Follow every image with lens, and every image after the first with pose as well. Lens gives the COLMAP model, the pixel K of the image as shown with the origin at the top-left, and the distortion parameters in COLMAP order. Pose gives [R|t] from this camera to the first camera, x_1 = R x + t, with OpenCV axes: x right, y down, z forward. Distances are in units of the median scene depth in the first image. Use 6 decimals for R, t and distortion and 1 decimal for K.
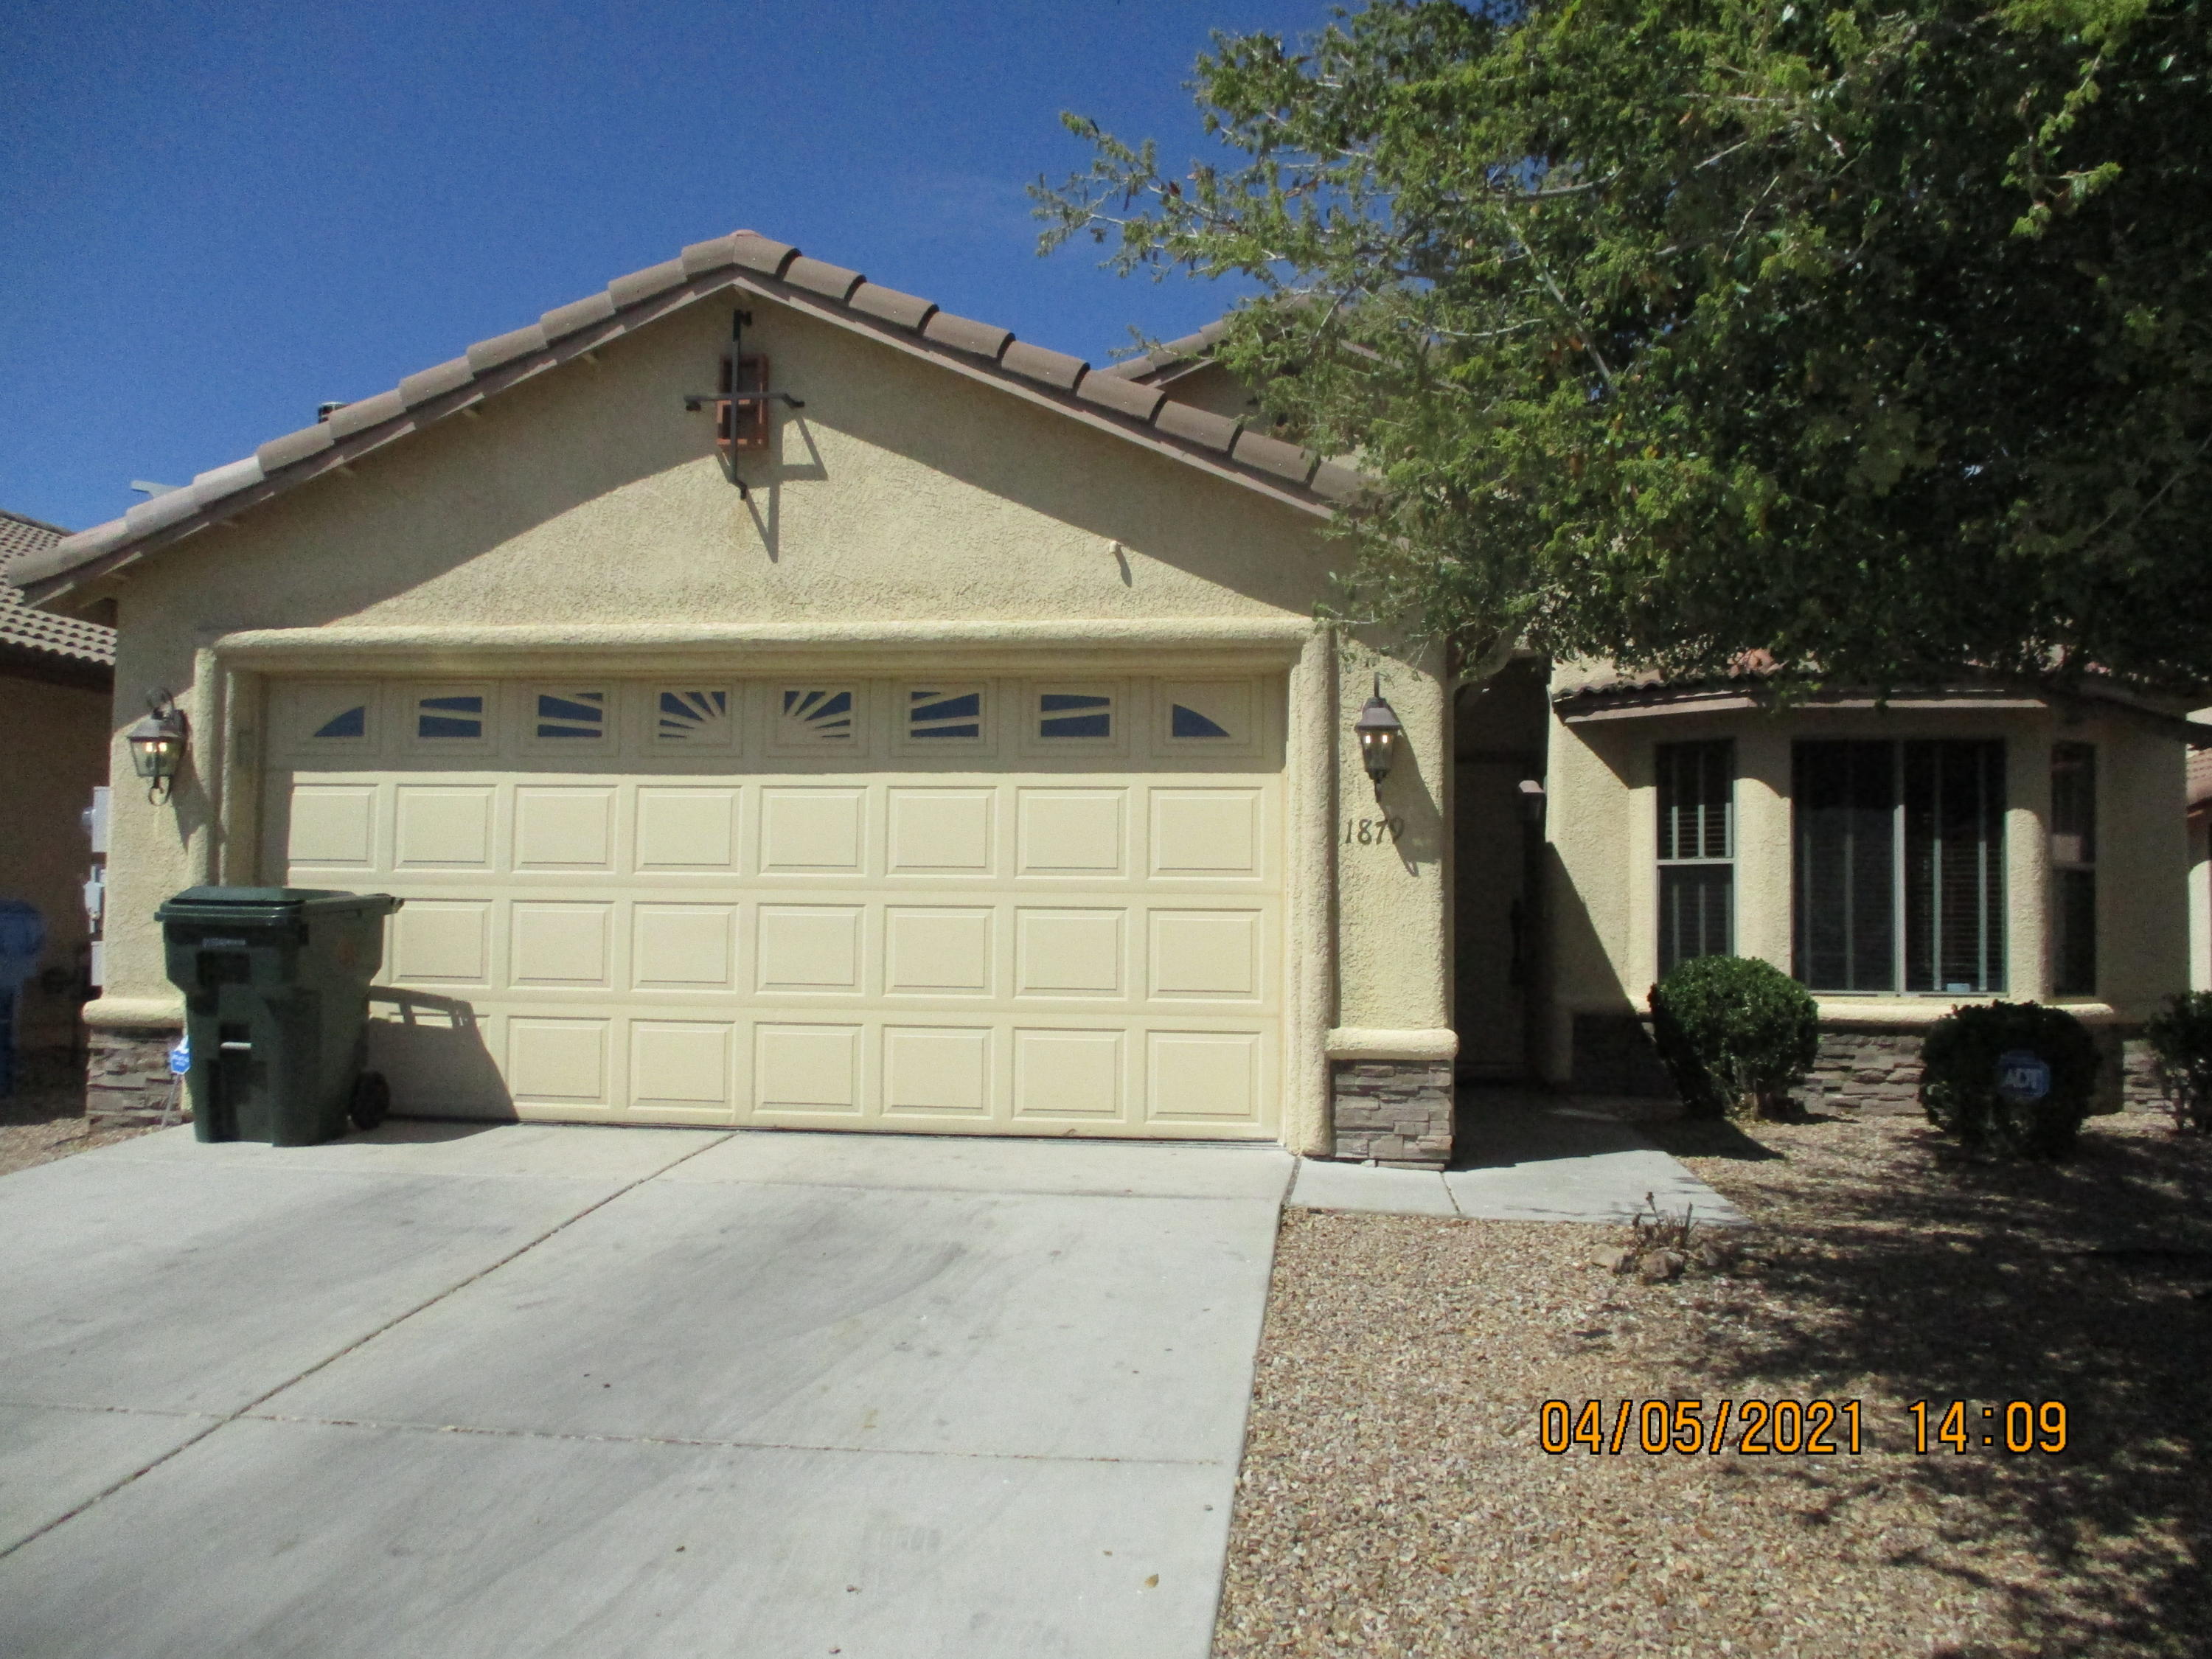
lens RADIAL K [[1823.1, 0, 1113.0], [0, 1823.1, 827.9], [0, 0, 1]] dist [-0.031023, 0.005534]
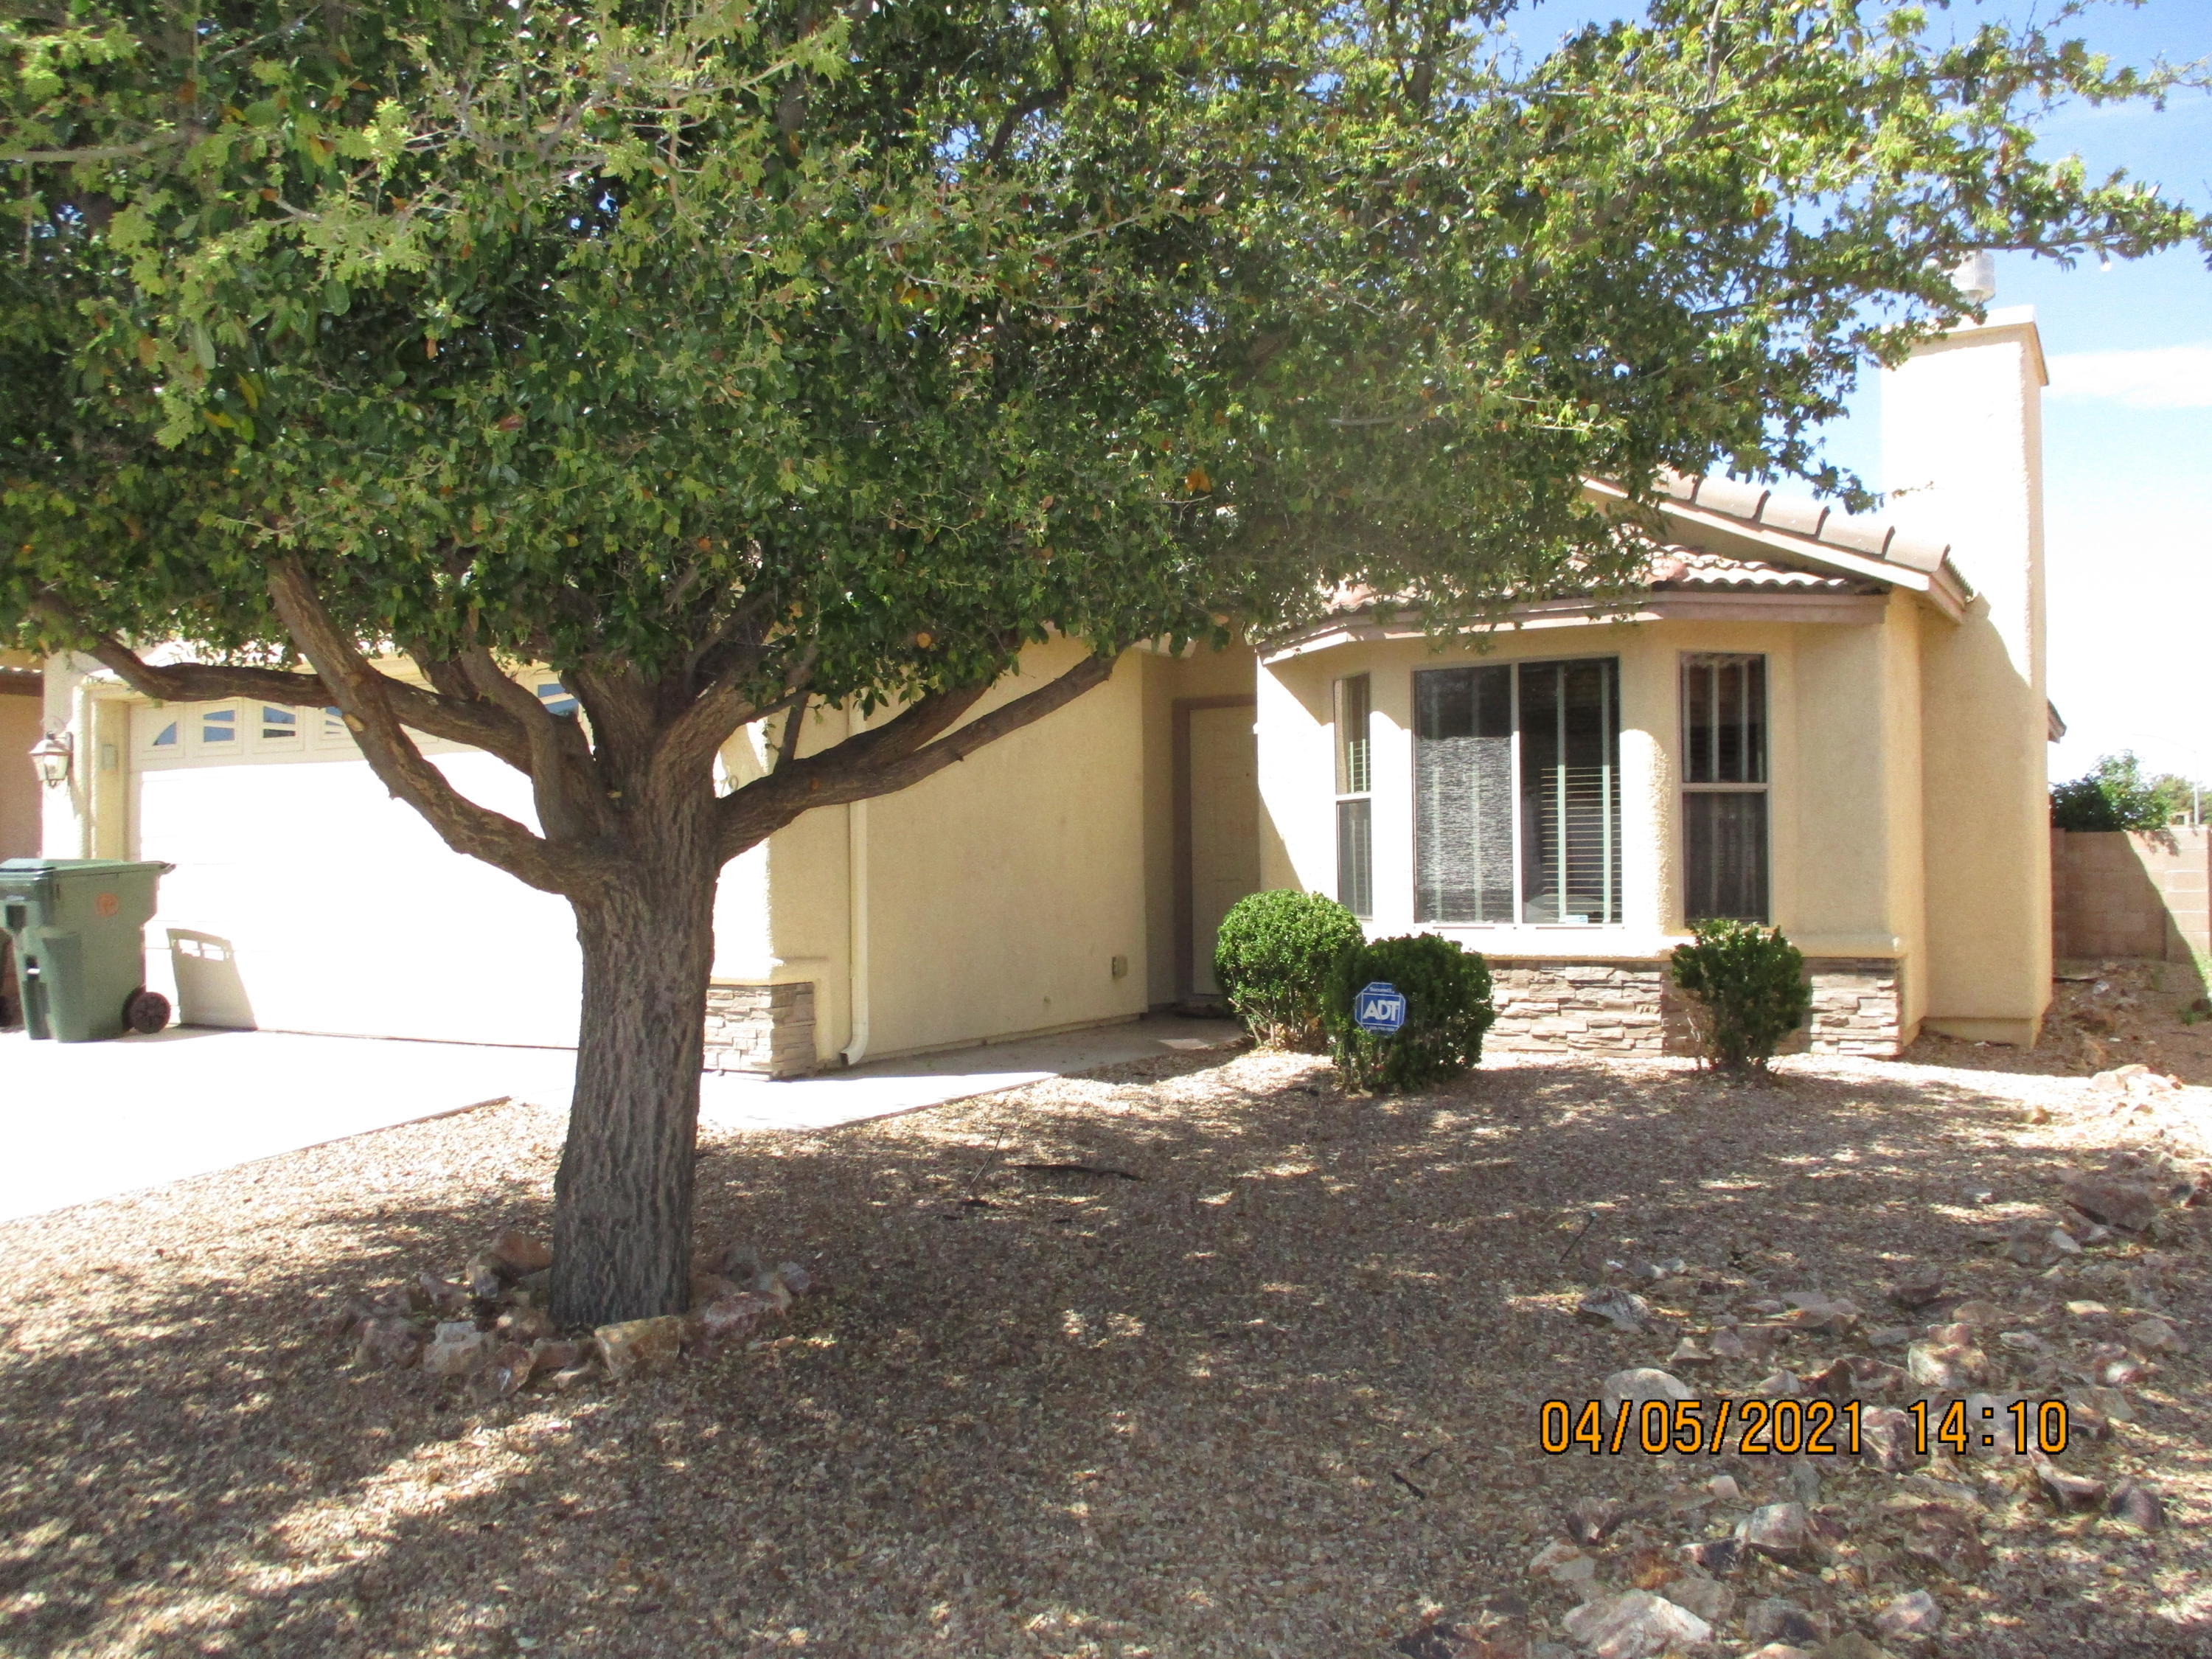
lens RADIAL K [[1823.1, 0, 1103.7], [0, 1823.1, 827.4], [0, 0, 1]] dist [-0.031023, 0.005534]
pose [[0.923521, -0.029310, -0.382426, 0.582767], [0.040503, 0.998953, 0.021249, 0.008637], [0.381403, -0.035113, 0.923742, 0.017277]]
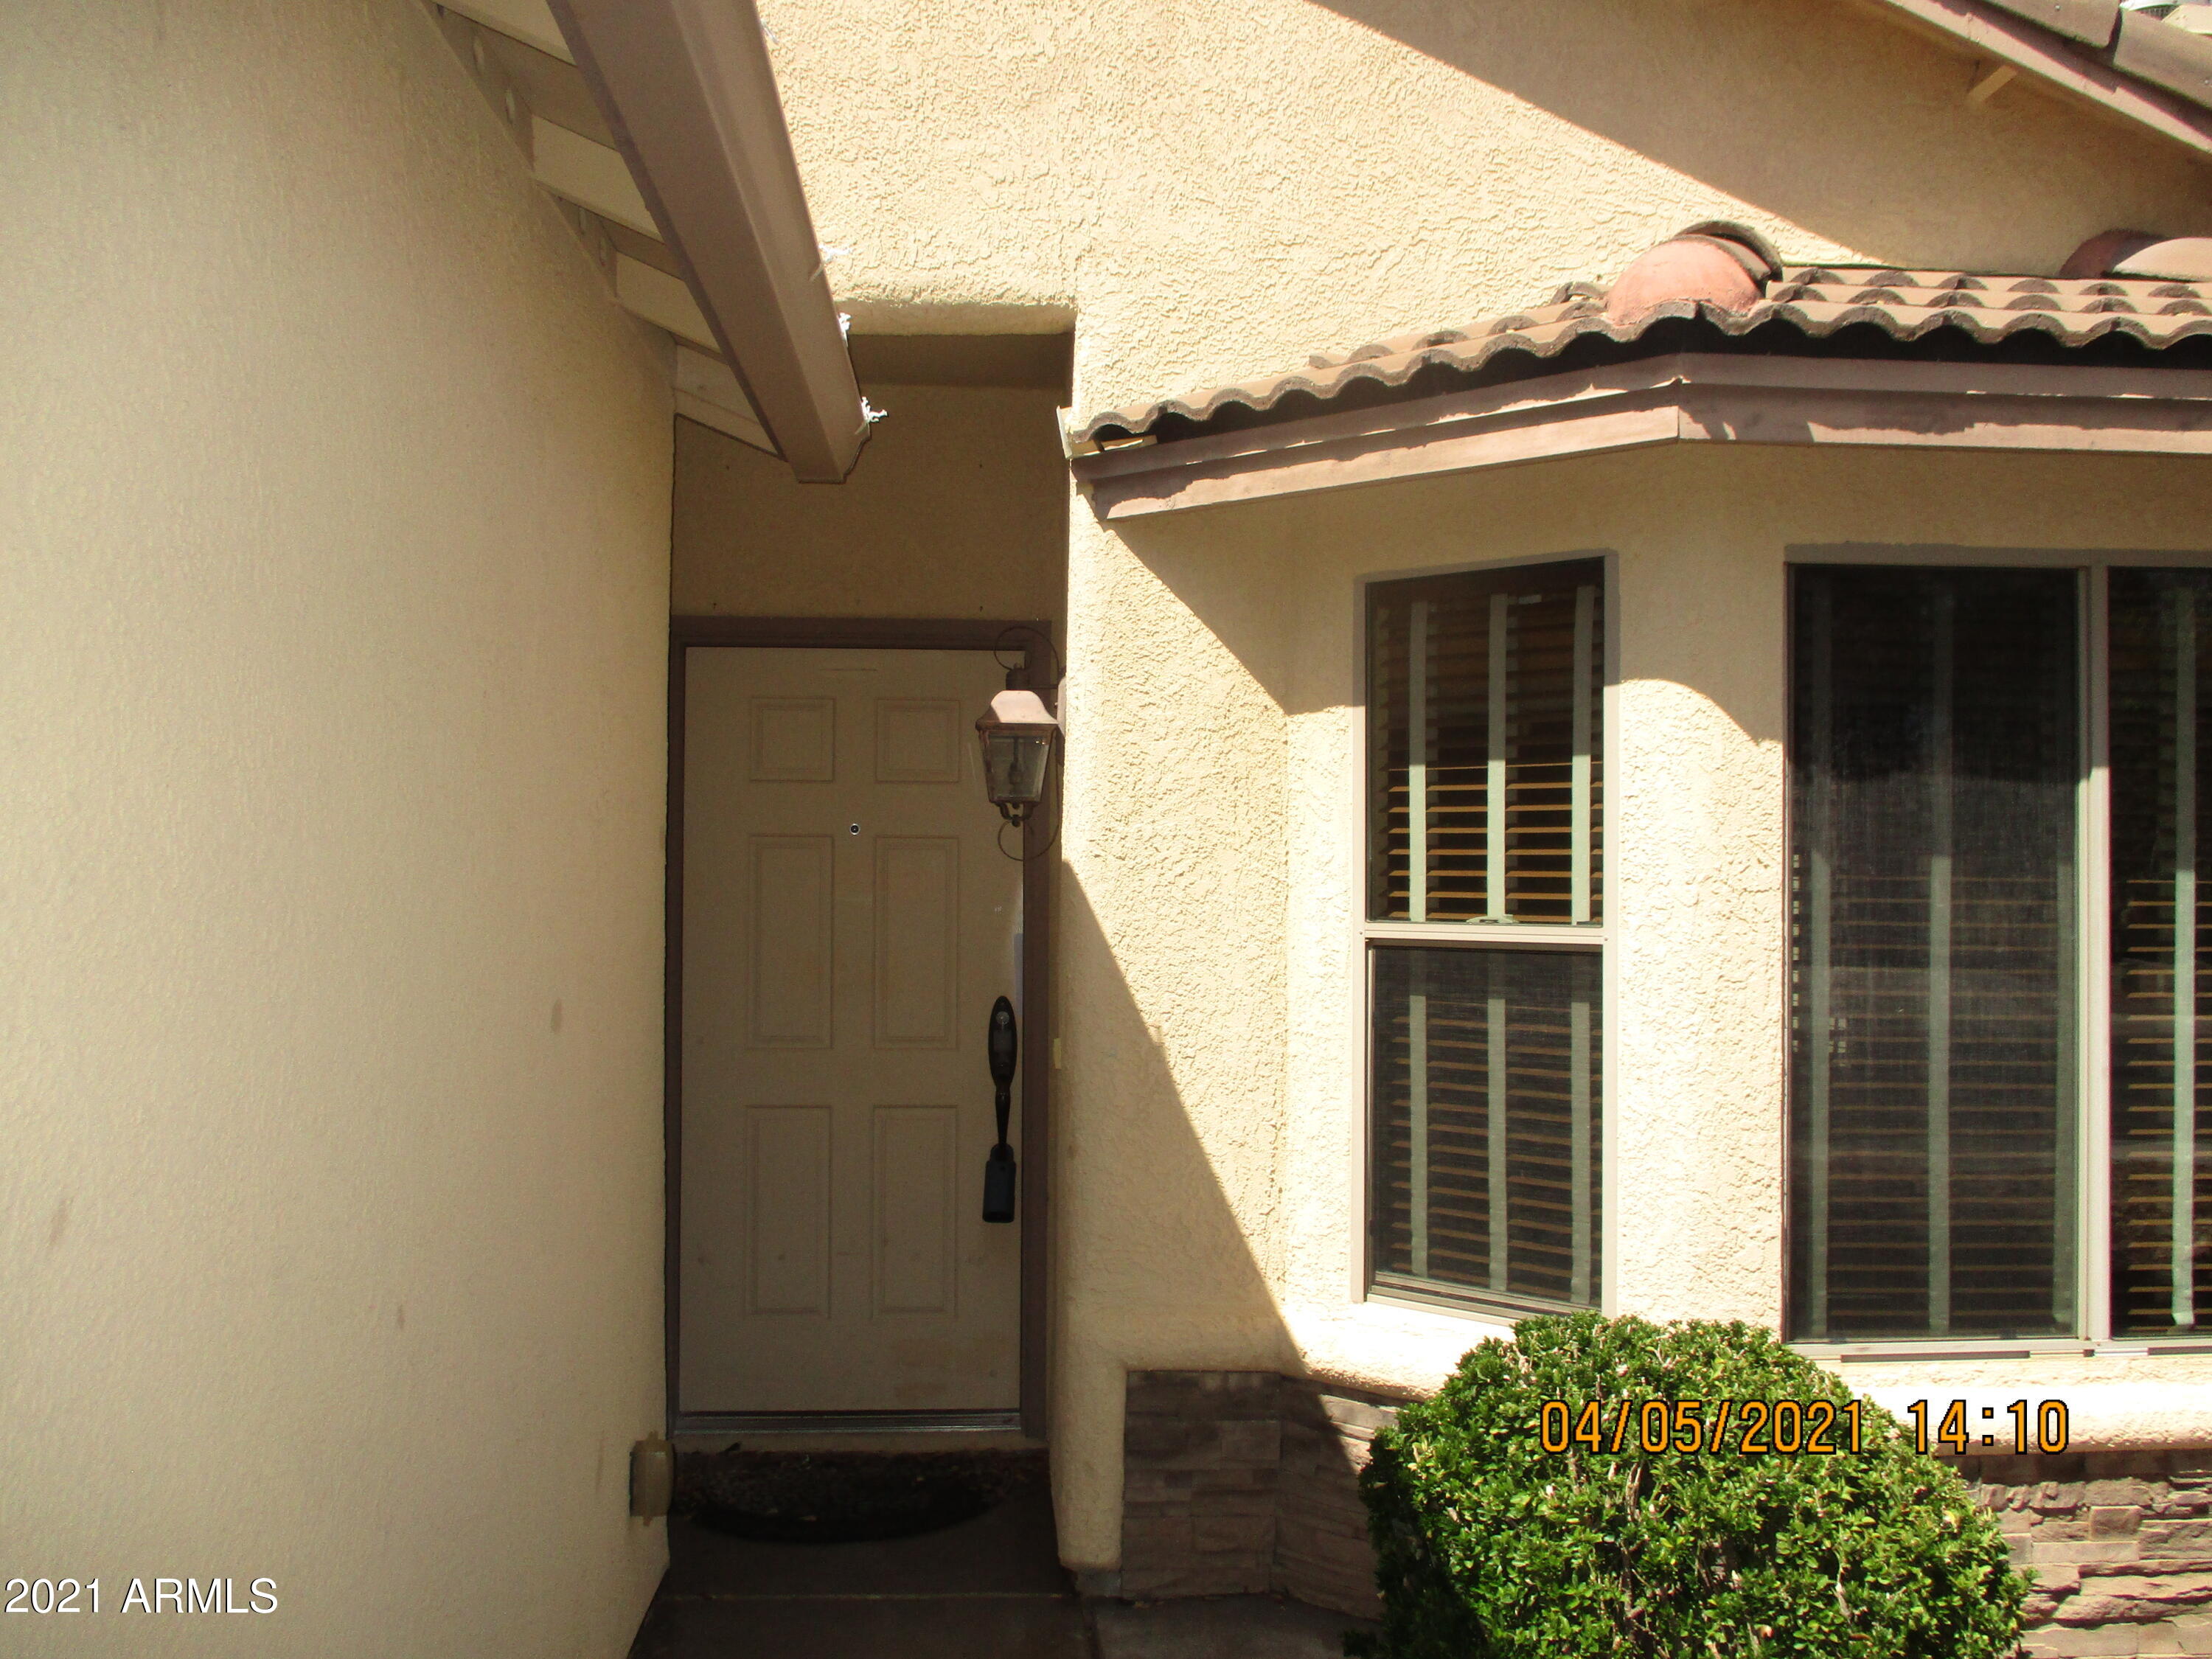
lens RADIAL K [[1823.1, 0, 1104.9], [0, 1823.1, 829.0], [0, 0, 1]] dist [-0.031023, 0.005534]
pose [[0.982336, -0.002588, 0.187107, 0.192545], [-0.003623, 0.999454, 0.032846, -0.011141], [-0.187090, -0.032943, 0.981790, 0.693203]]
